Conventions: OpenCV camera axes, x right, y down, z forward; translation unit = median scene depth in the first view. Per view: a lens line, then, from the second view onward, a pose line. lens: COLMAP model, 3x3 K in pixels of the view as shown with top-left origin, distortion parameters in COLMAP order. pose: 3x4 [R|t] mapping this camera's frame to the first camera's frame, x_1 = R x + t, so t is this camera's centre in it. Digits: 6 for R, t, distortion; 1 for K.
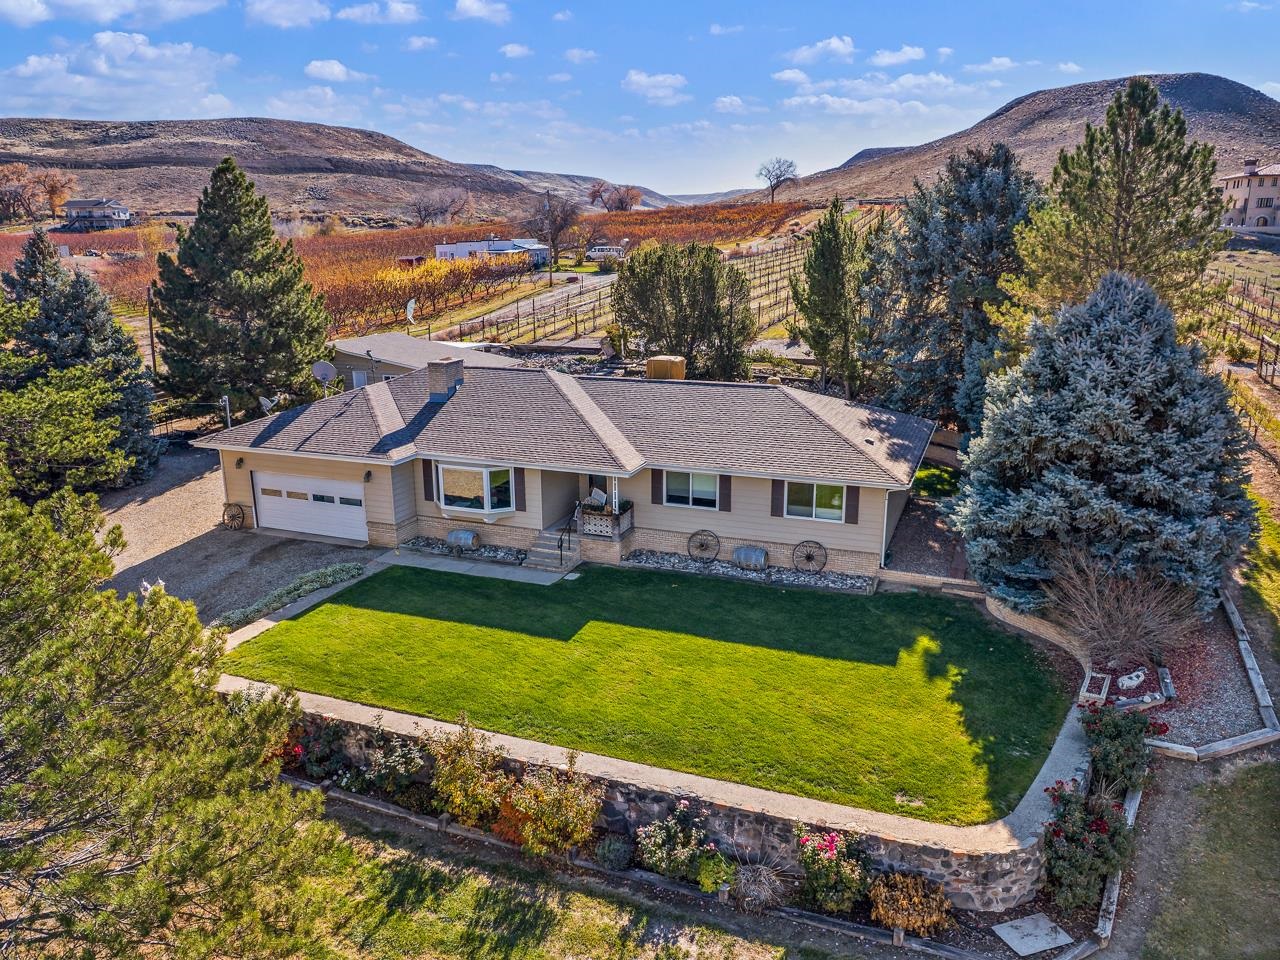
lens RADIAL K [[940.4, 0, 627.9], [0, 940.4, 481.5], [0, 0, 1]] dist [-0.078684, 0.071328]
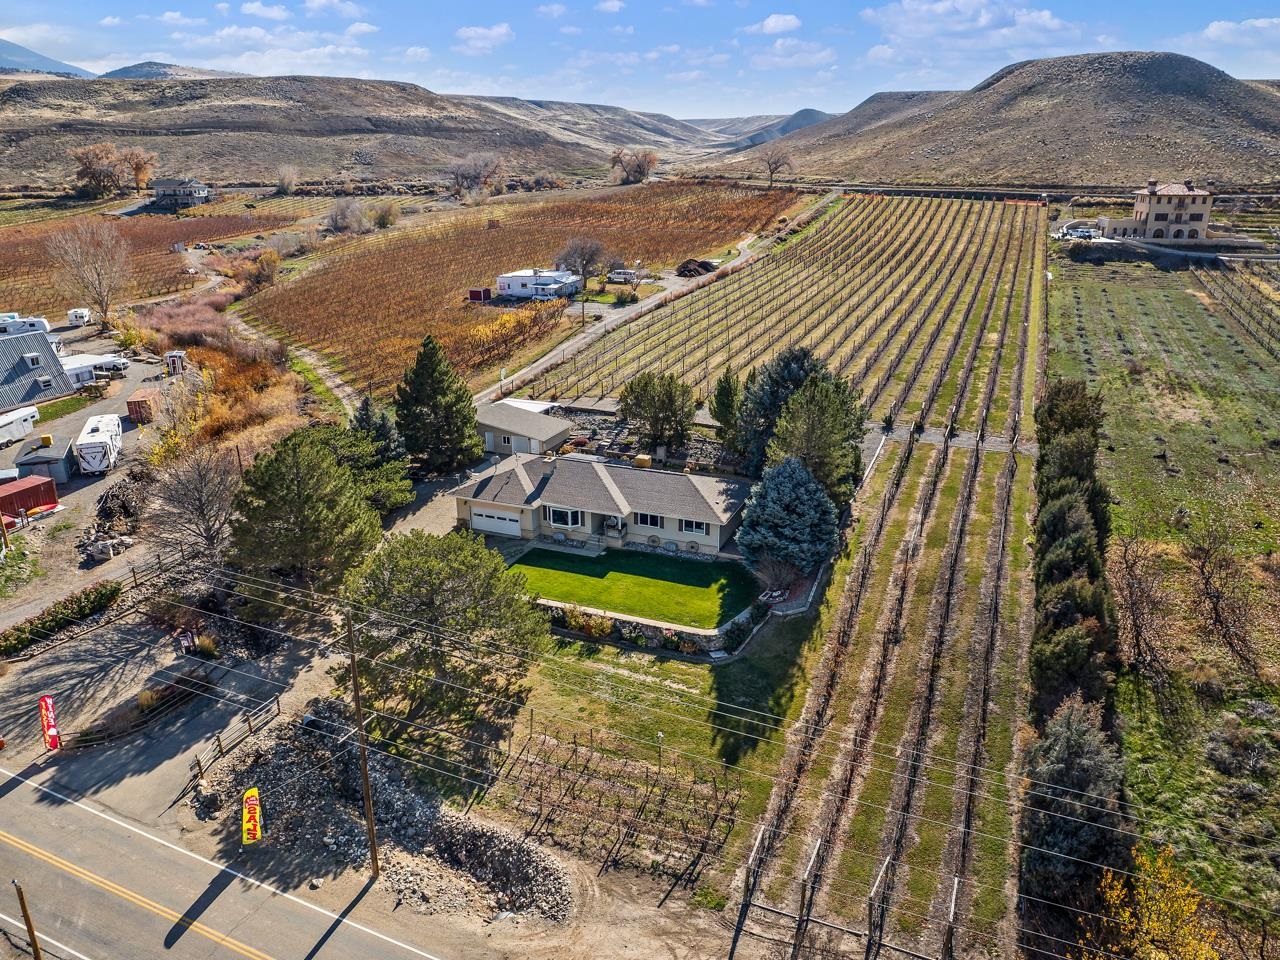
lens RADIAL K [[940.4, 0, 627.9], [0, 940.4, 481.5], [0, 0, 1]] dist [-0.078684, 0.071328]
pose [[0.999764, 0.007420, -0.020416, 0.056964], [-0.005649, 0.996322, 0.085504, -0.296512], [0.020976, -0.085369, 0.996129, -1.469831]]
